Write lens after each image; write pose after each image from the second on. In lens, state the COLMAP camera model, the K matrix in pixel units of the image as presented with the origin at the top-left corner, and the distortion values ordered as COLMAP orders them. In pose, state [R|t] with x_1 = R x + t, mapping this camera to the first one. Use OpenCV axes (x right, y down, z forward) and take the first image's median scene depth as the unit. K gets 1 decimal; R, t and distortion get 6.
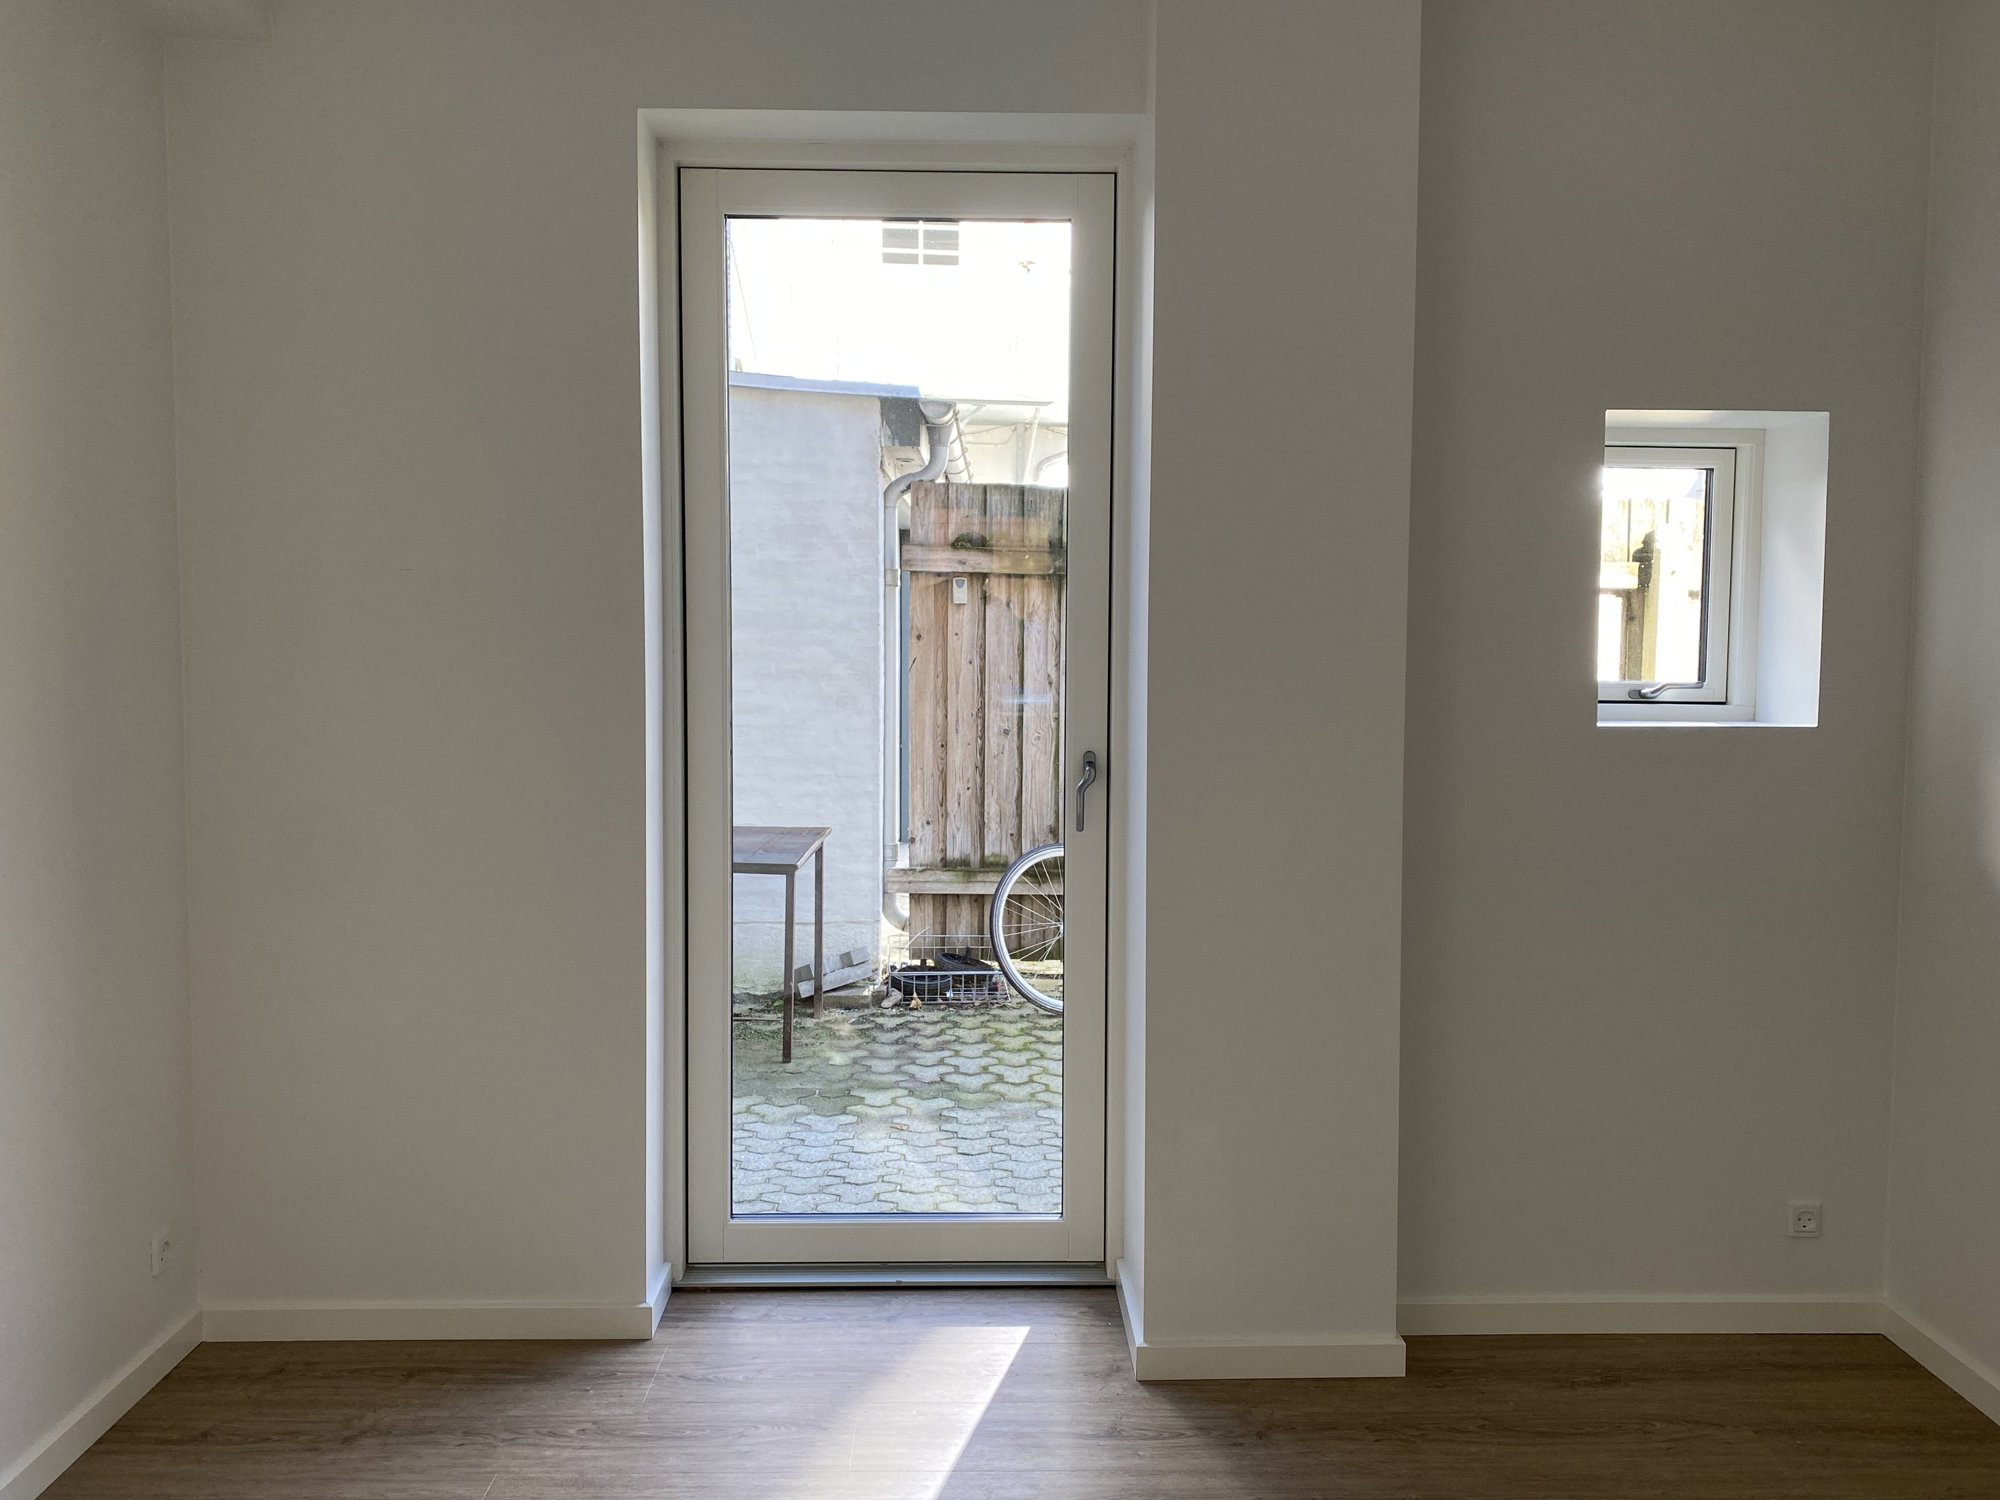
lens RADIAL K [[1639.7, 0, 1017.0], [0, 1639.7, 746.7], [0, 0, 1]] dist [0.062081, -0.072820]
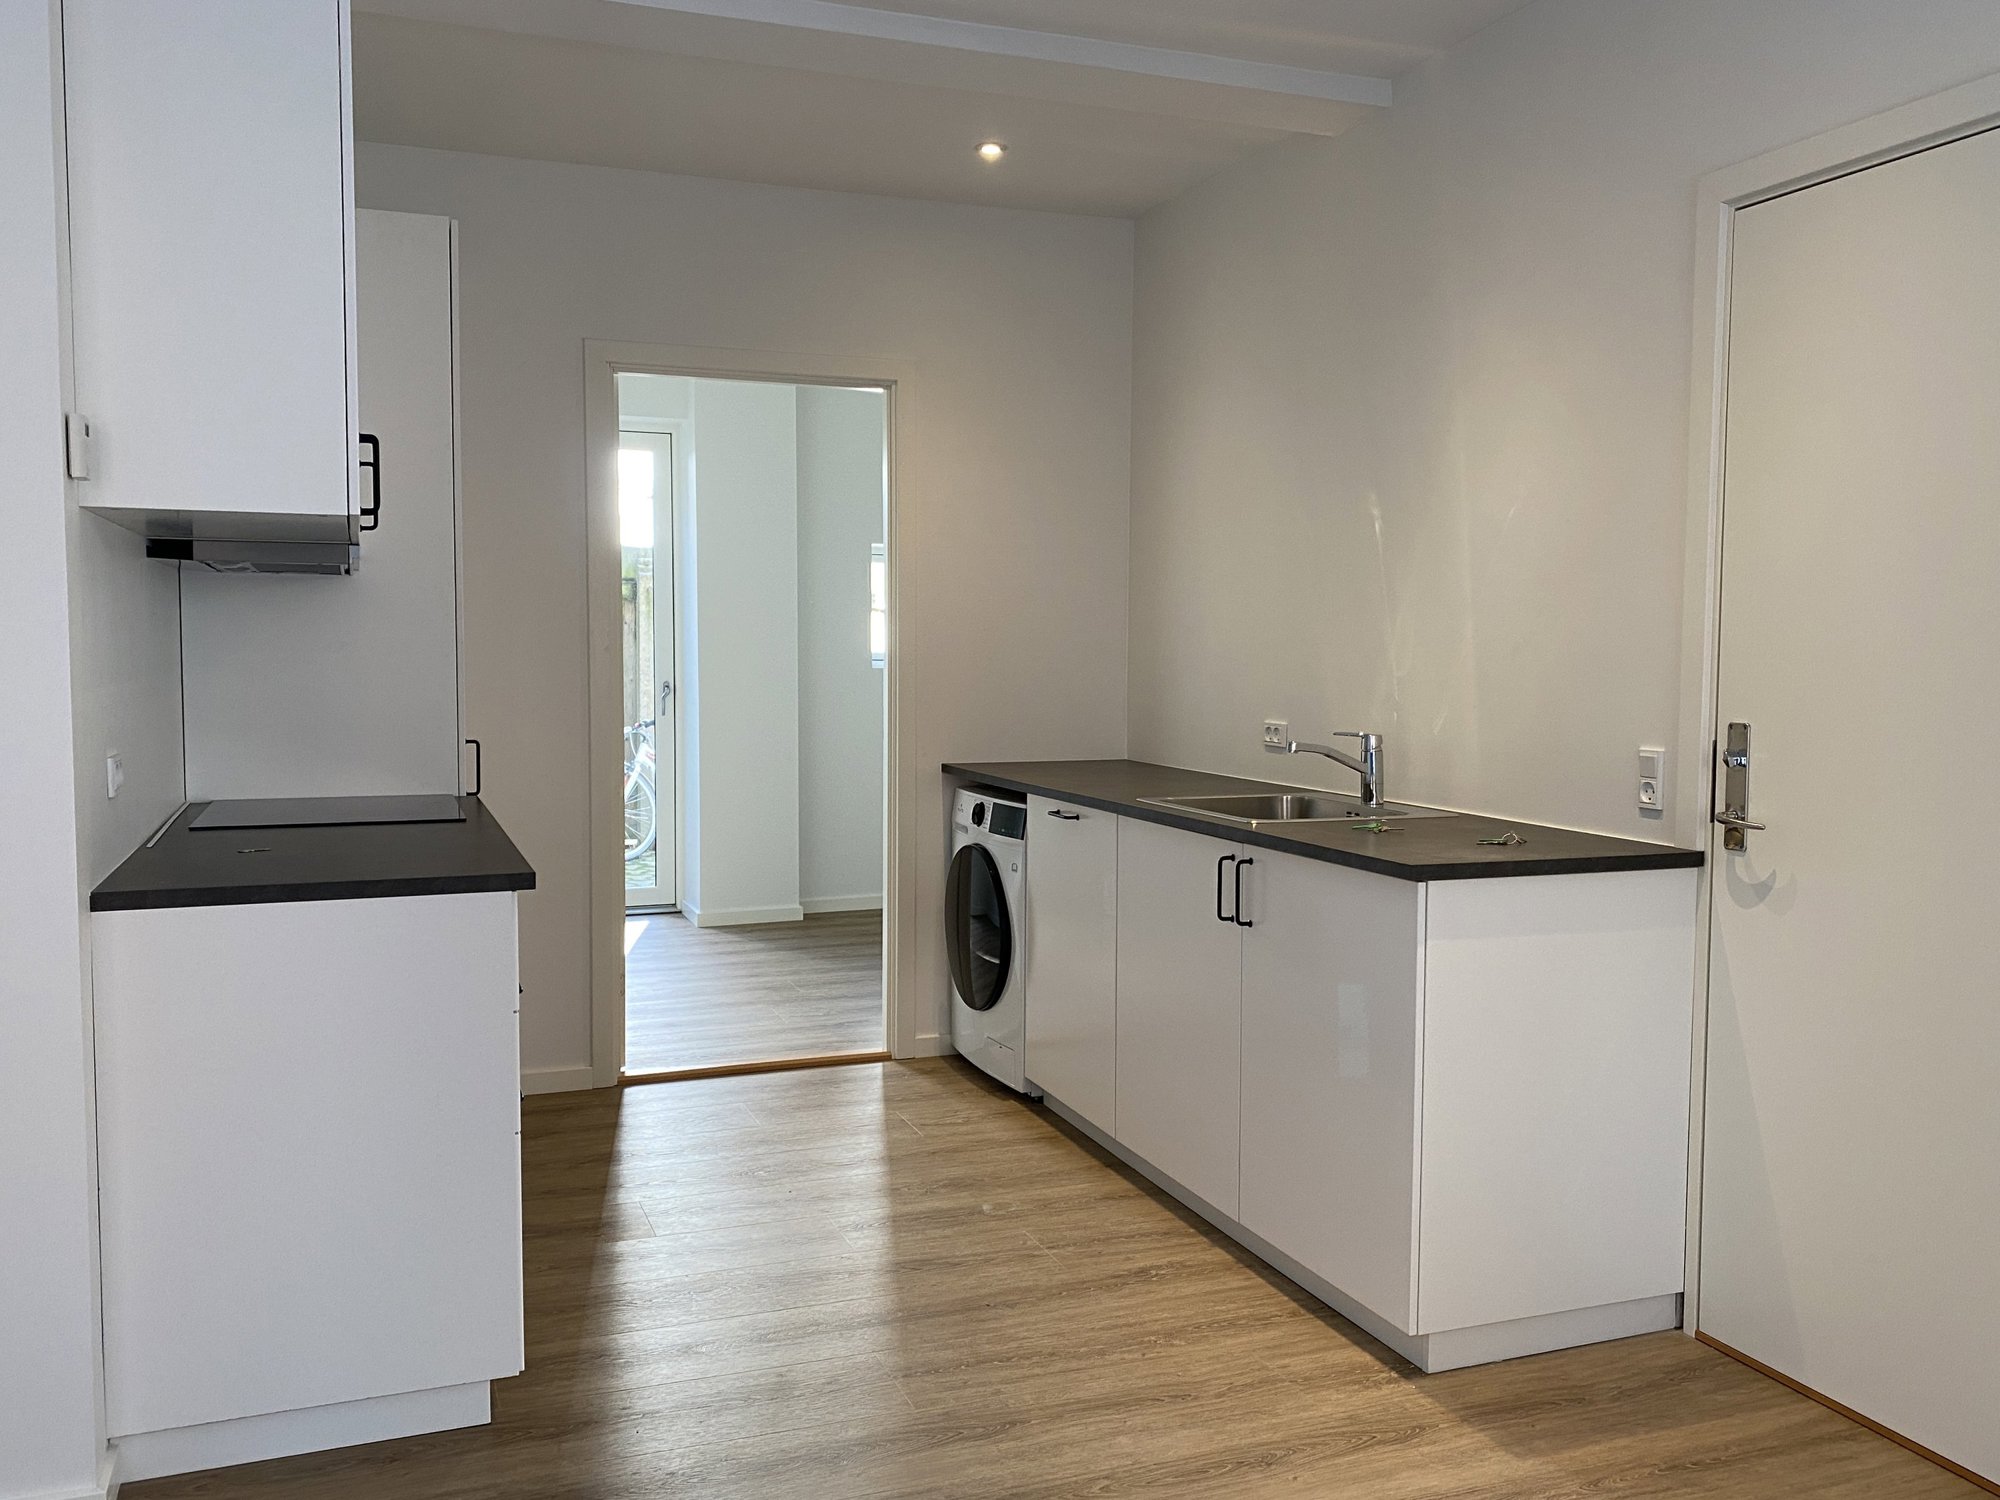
lens RADIAL K [[1639.7, 0, 975.0], [0, 1639.7, 748.4], [0, 0, 1]] dist [0.062081, -0.072820]
pose [[0.948951, -0.020900, 0.314729, -0.145289], [0.022418, 0.999748, -0.001205, 0.058645], [-0.314625, 0.008199, 0.949181, -0.712454]]
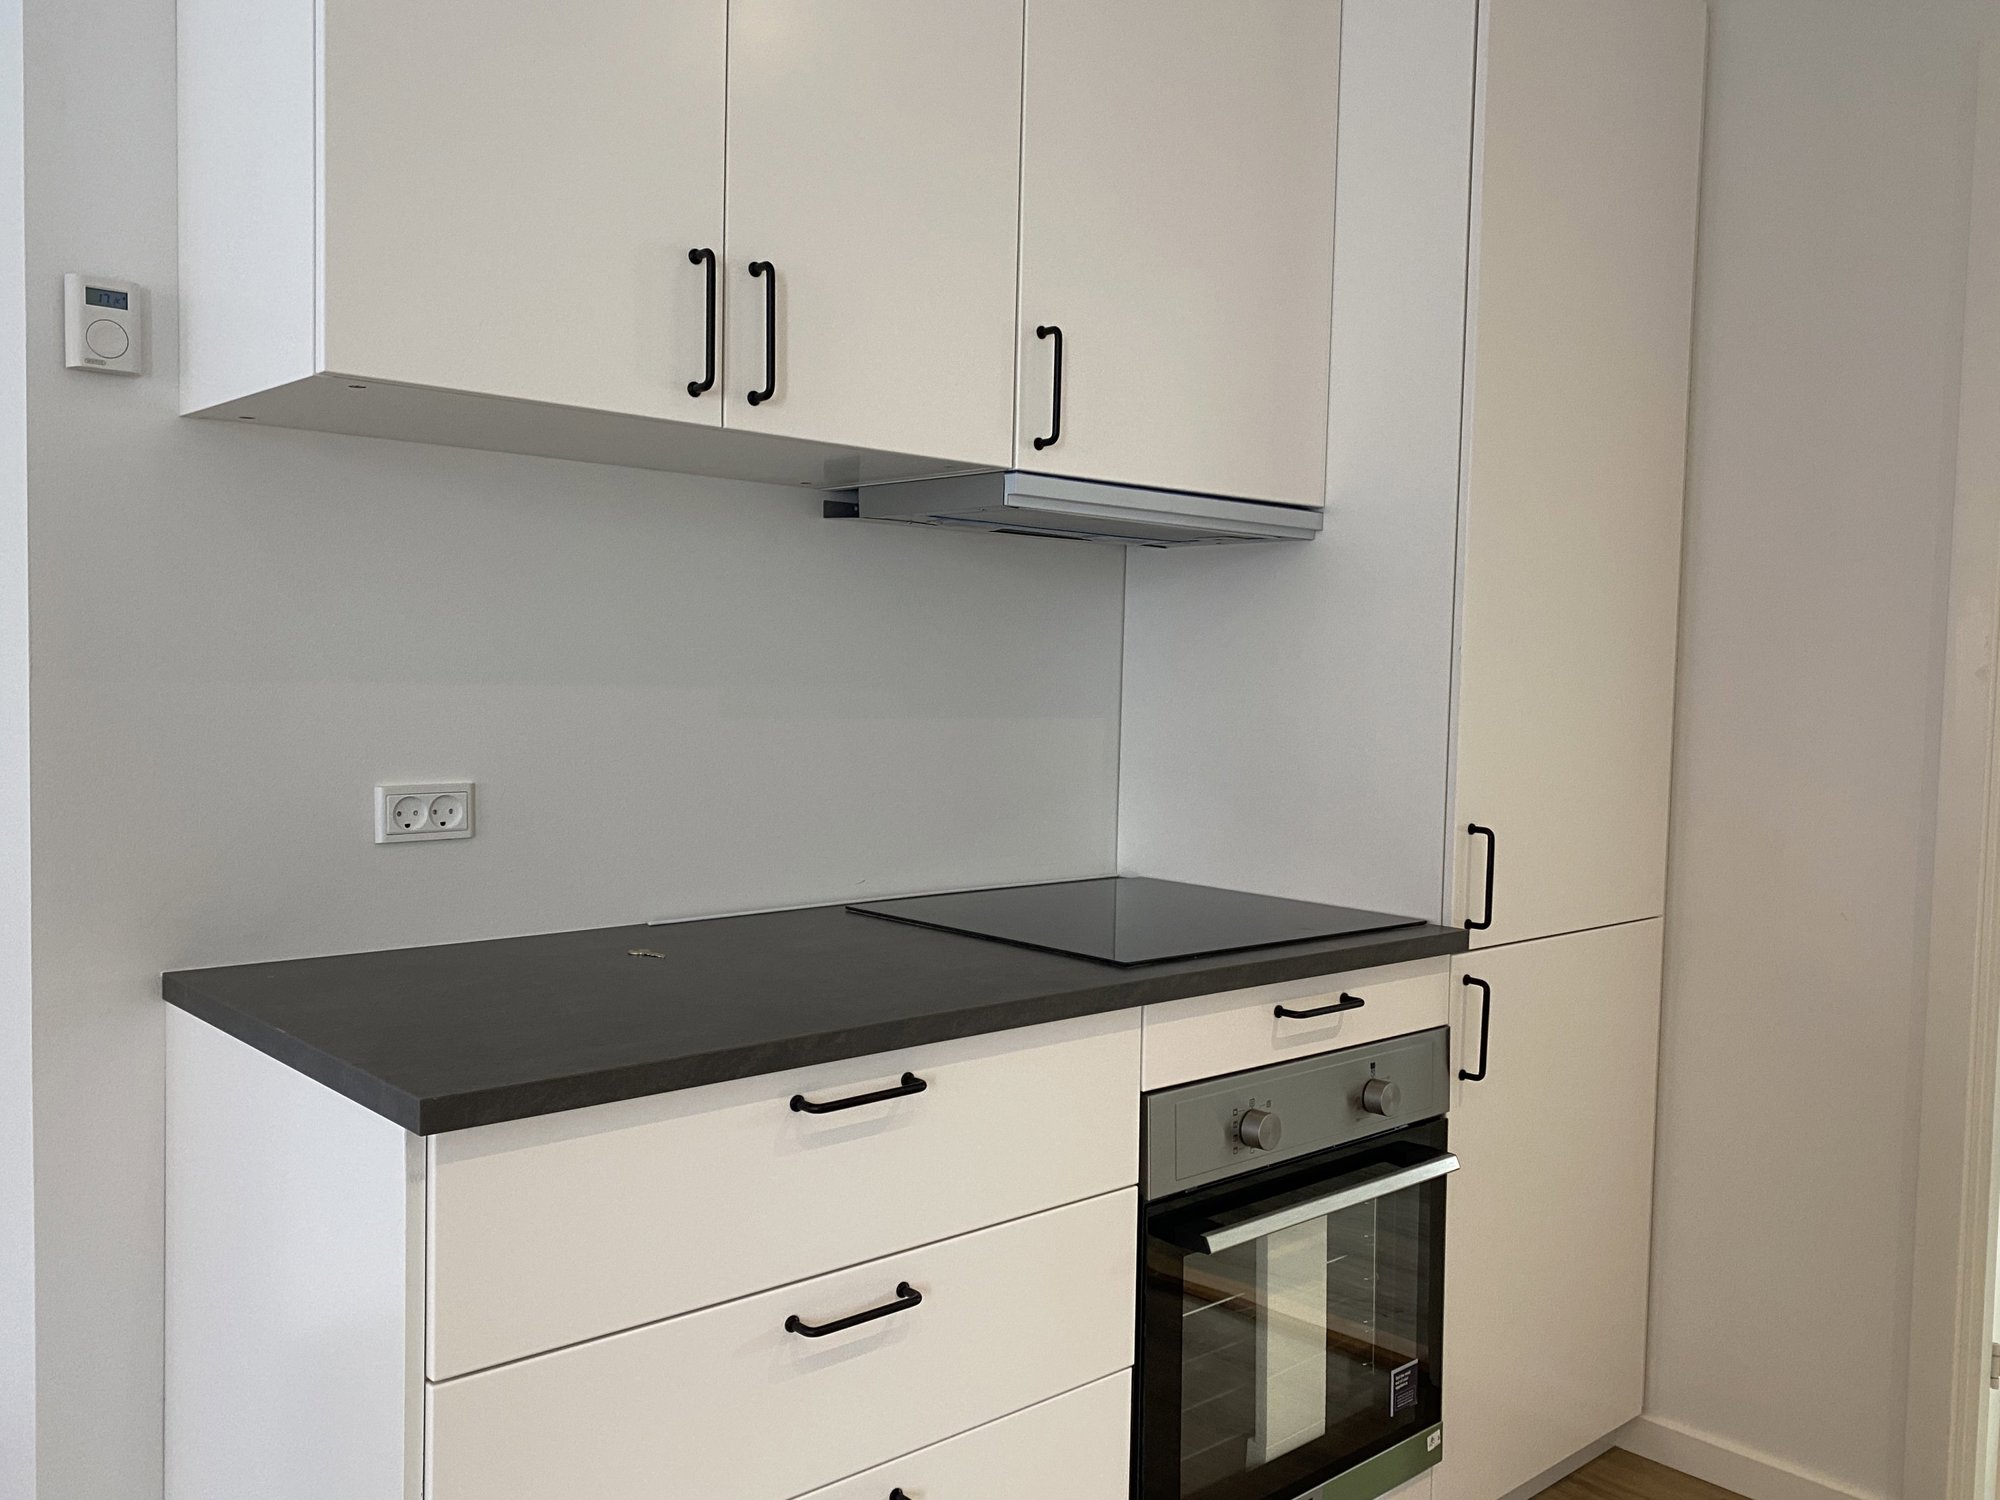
lens RADIAL K [[1639.7, 0, 997.0], [0, 1639.7, 747.9], [0, 0, 1]] dist [0.062081, -0.072820]
pose [[0.646029, 0.045445, -0.761959, 0.069244], [-0.072711, 0.997351, -0.002163, 0.041716], [0.759842, 0.056800, 0.647622, -0.352750]]
